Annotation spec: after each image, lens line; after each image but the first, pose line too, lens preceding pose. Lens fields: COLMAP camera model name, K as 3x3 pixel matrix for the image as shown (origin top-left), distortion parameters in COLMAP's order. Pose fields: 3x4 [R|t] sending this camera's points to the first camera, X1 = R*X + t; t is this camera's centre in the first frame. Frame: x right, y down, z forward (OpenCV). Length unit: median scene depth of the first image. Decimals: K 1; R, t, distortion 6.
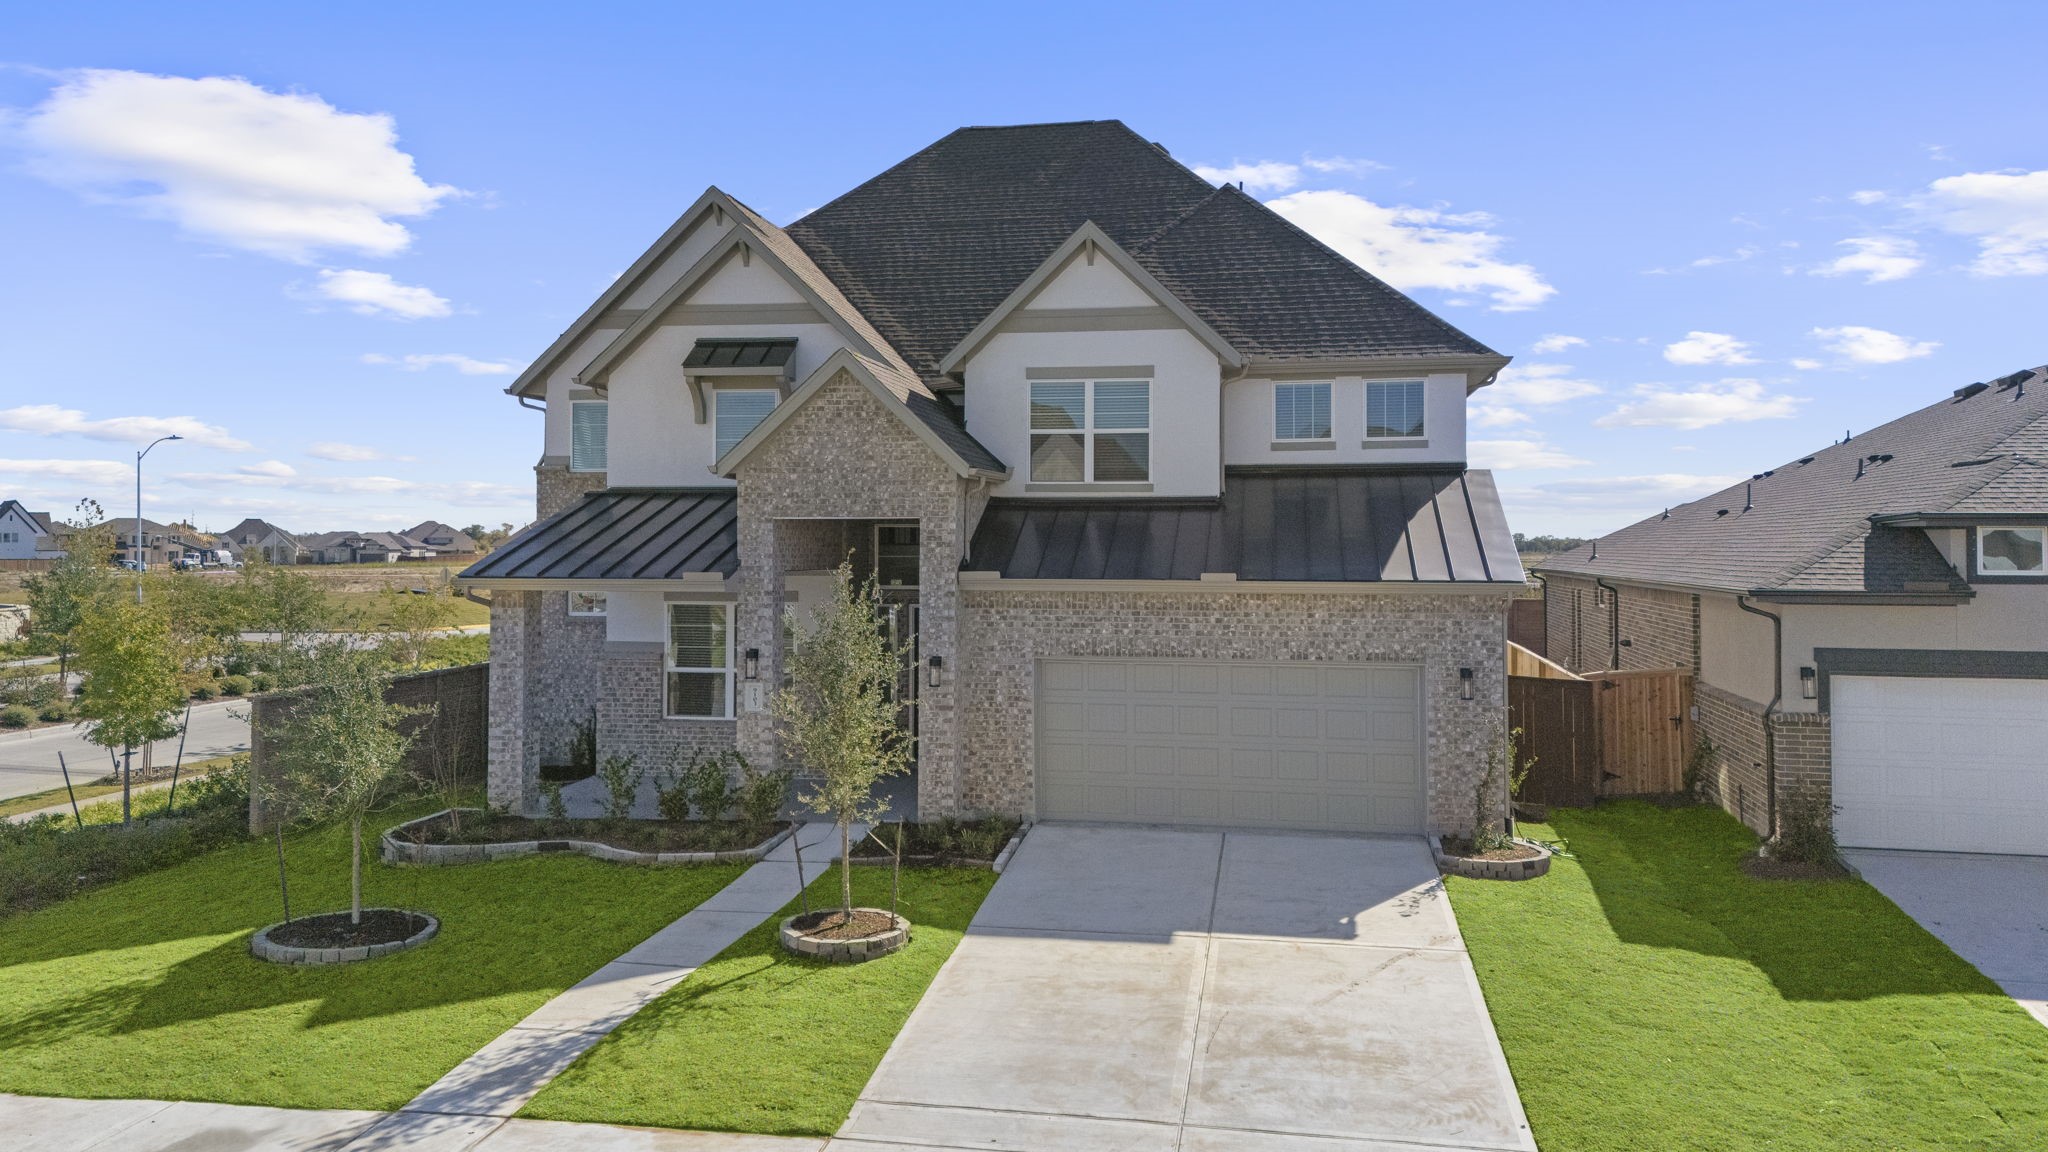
lens RADIAL K [[1530.7, 0, 1019.6], [0, 1530.7, 523.1], [0, 0, 1]] dist [0.063024, -0.055648]
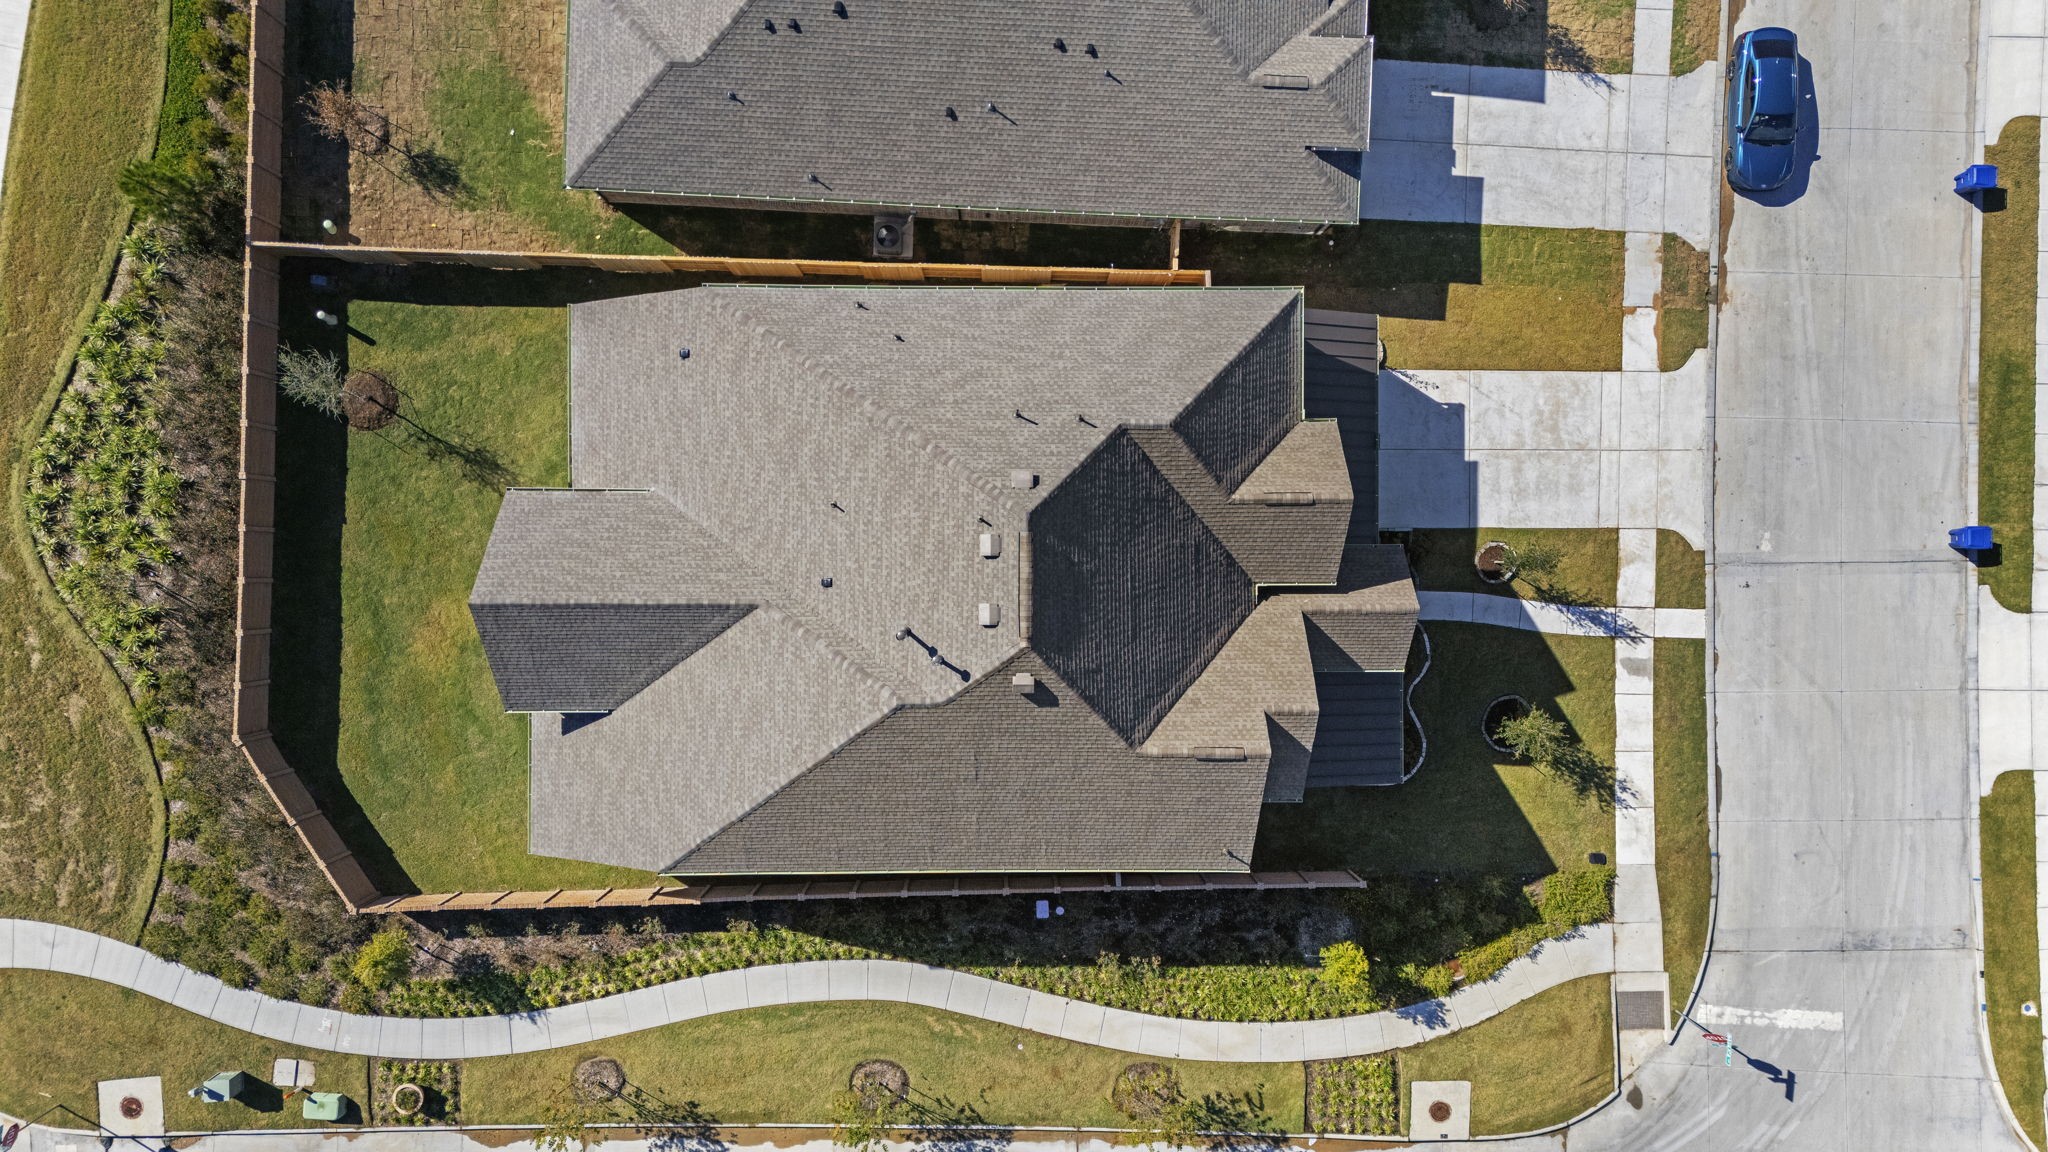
lens RADIAL K [[1512.9, 0, 1024.0], [0, 1512.9, 576.0], [0, 0, 1]] dist [0.079471, -0.081856]
pose [[-0.171371, -0.985201, -0.003451, 0.027280], [-0.039126, 0.003305, 0.999229, -2.192731], [-0.984429, 0.171374, -0.039114, 1.615455]]
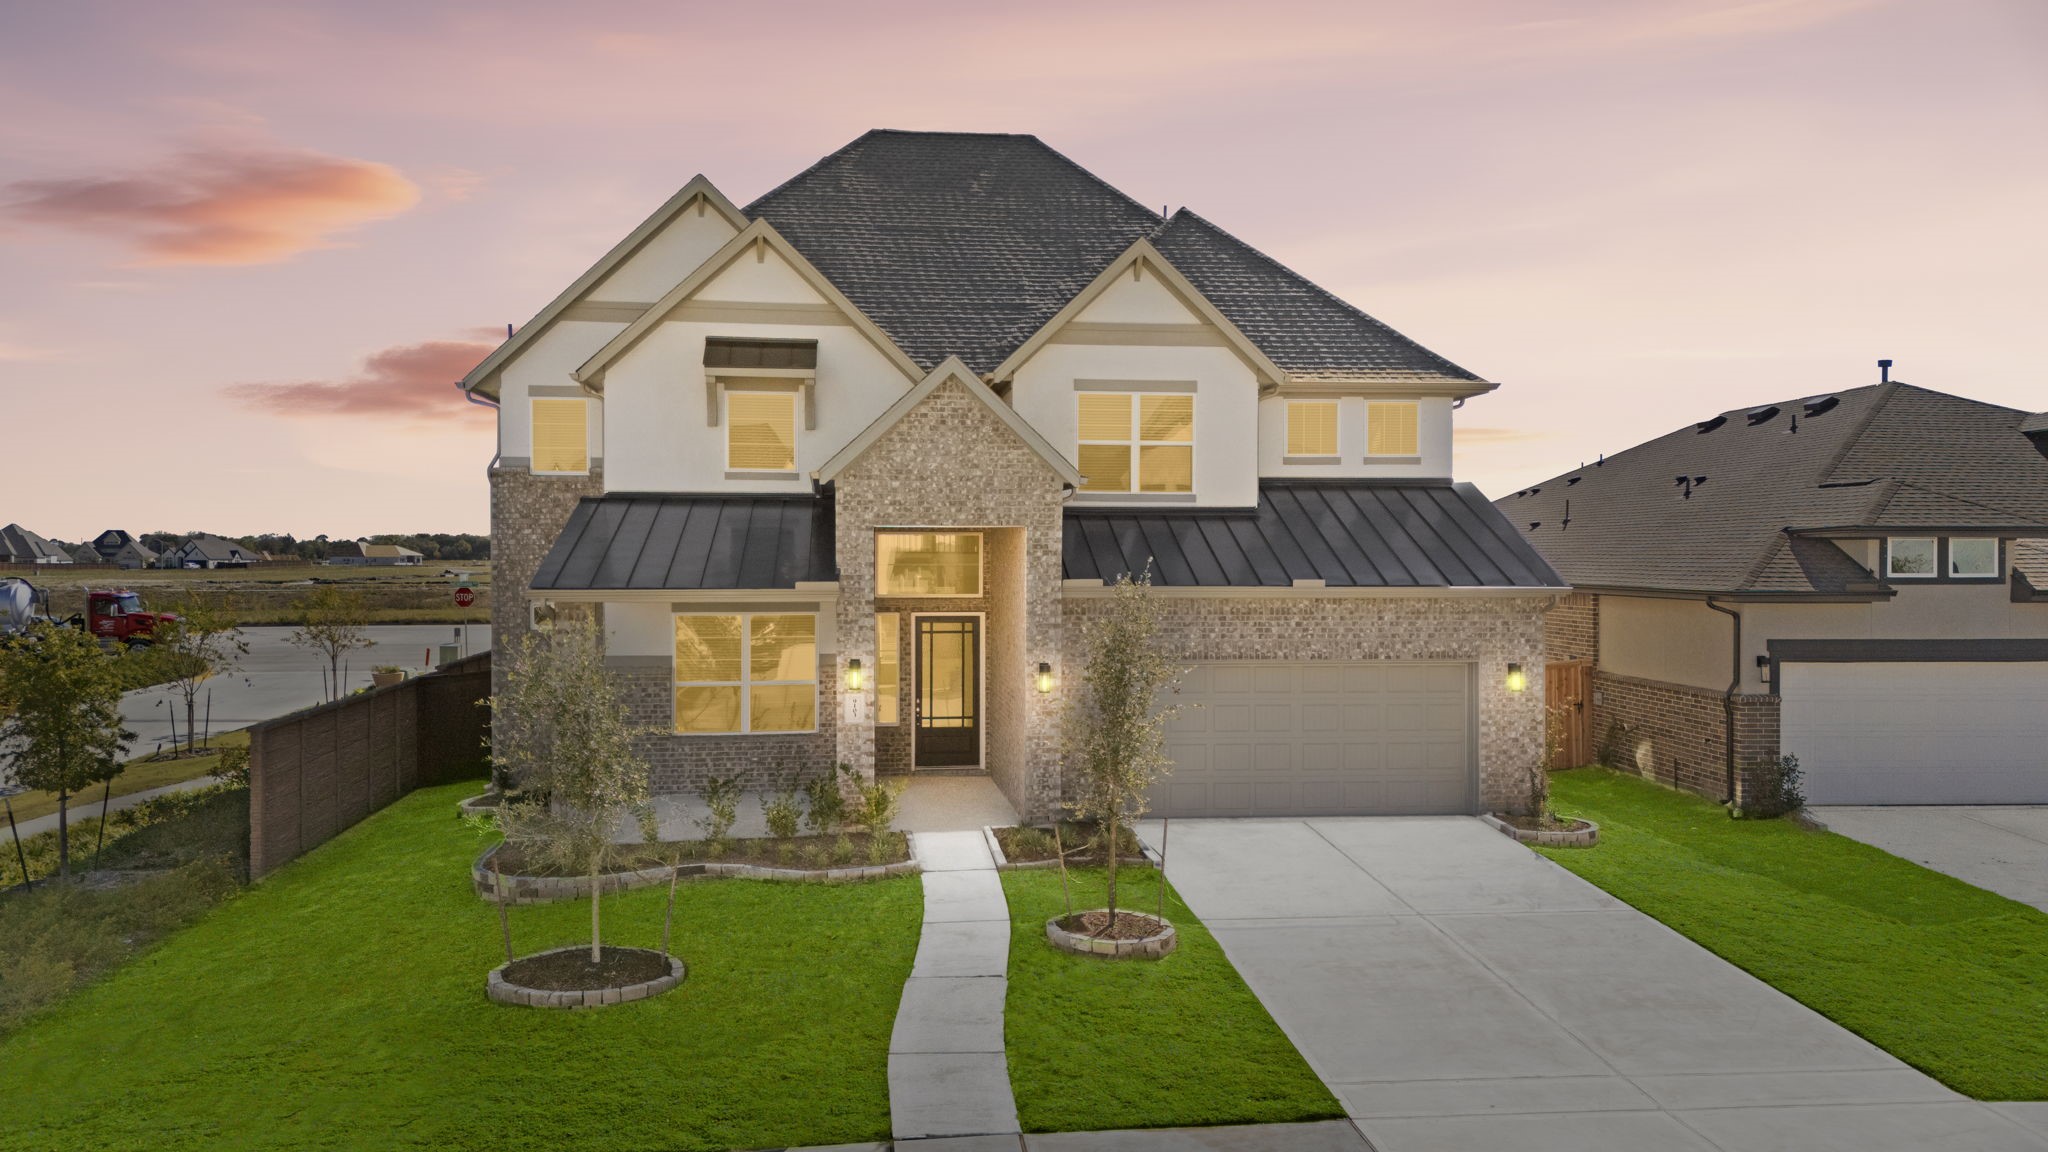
lens RADIAL K [[1512.9, 0, 1024.0], [0, 1512.9, 576.0], [0, 0, 1]] dist [0.079471, -0.081856]
pose [[0.956818, -0.004966, 0.290644, -0.357152], [-0.003659, 0.999569, 0.029122, 0.000109], [-0.290663, -0.028928, 0.956388, 0.046316]]
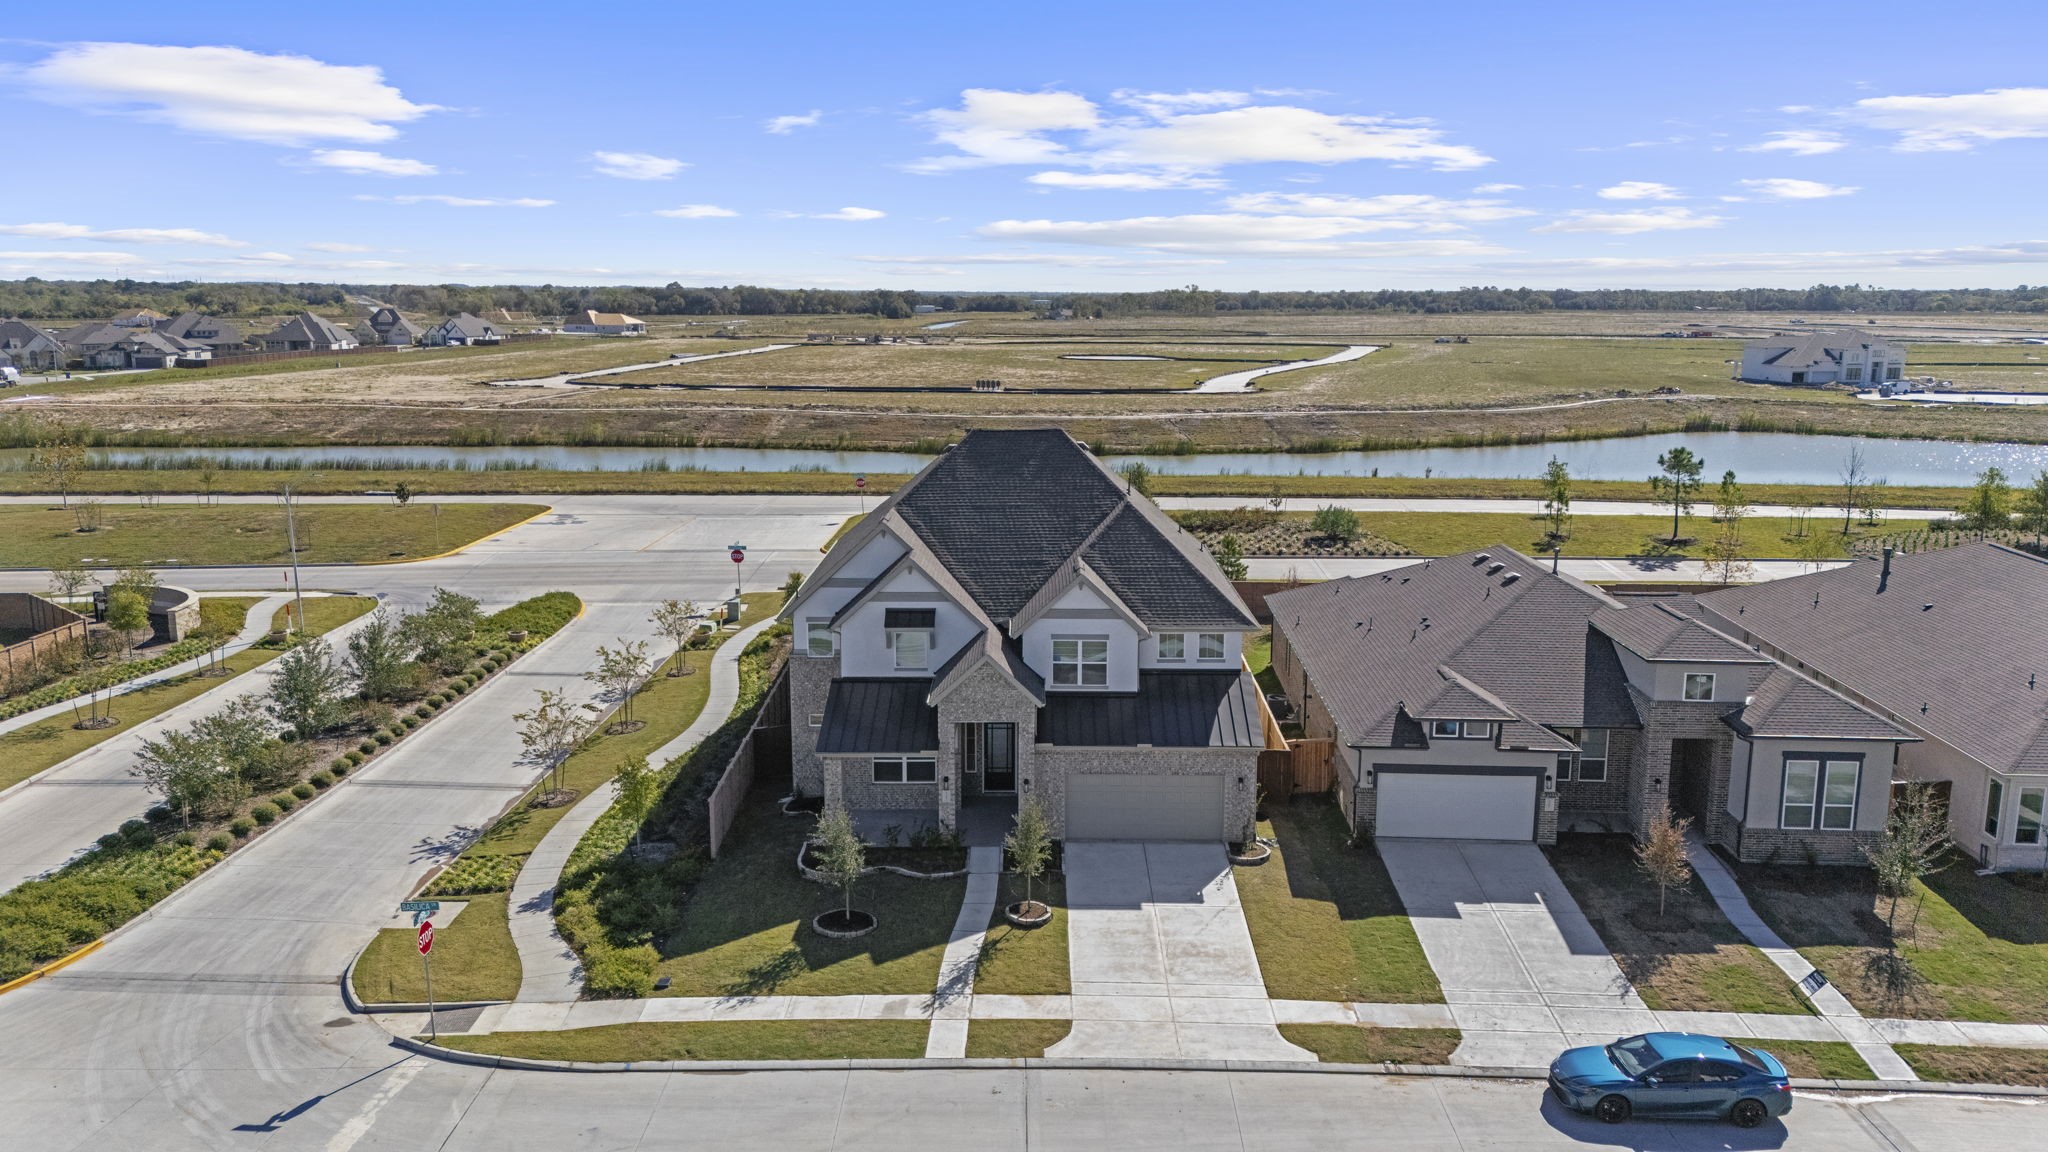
lens RADIAL K [[1512.9, 0, 1024.0], [0, 1512.9, 576.0], [0, 0, 1]] dist [0.079471, -0.081856]
pose [[0.986071, -0.029203, 0.163739, -0.432765], [-0.004717, 0.979160, 0.203037, -0.697847], [-0.166256, -0.200982, 0.965384, -1.202304]]
